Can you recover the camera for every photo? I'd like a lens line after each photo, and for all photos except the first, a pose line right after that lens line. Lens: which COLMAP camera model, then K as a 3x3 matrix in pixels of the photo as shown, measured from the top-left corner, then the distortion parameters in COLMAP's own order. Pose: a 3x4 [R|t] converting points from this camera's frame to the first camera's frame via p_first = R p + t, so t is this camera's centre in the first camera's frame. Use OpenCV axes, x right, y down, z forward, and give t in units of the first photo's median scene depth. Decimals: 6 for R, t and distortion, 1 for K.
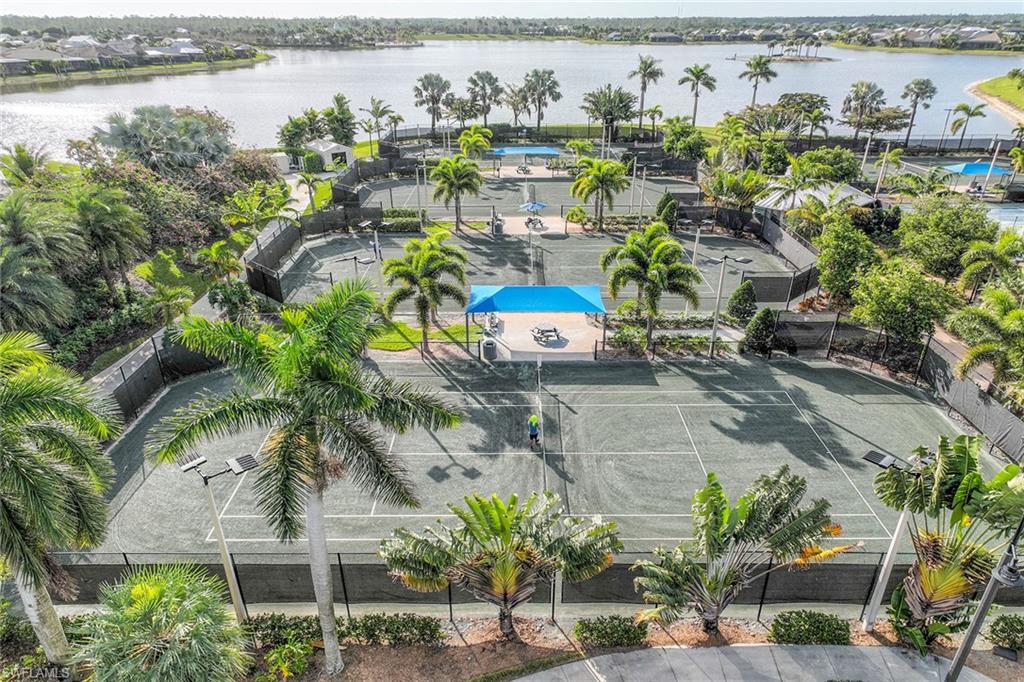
lens RADIAL K [[709.7, 0, 512.0], [0, 709.7, 396.4], [0, 0, 1]] dist [0.000921, 0.032683]
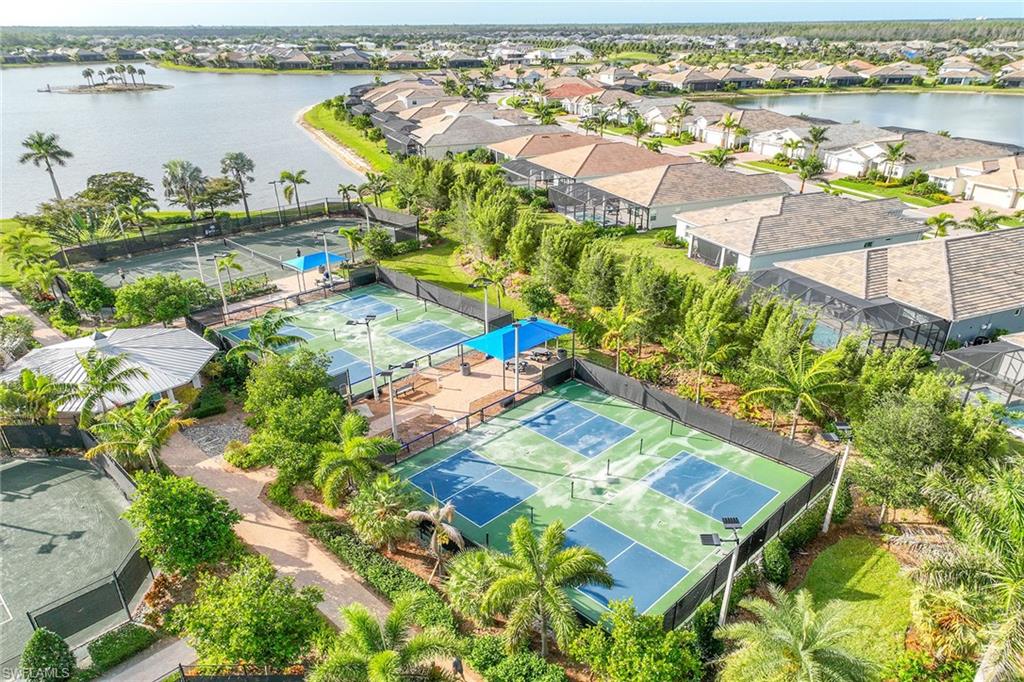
lens RADIAL K [[709.7, 0, 512.0], [0, 709.7, 396.4], [0, 0, 1]] dist [0.000921, 0.032683]
pose [[0.706048, -0.351796, 0.614602, 0.123690], [0.354906, 0.926804, 0.122788, -0.112818], [-0.612811, 0.131432, 0.779223, 0.085764]]
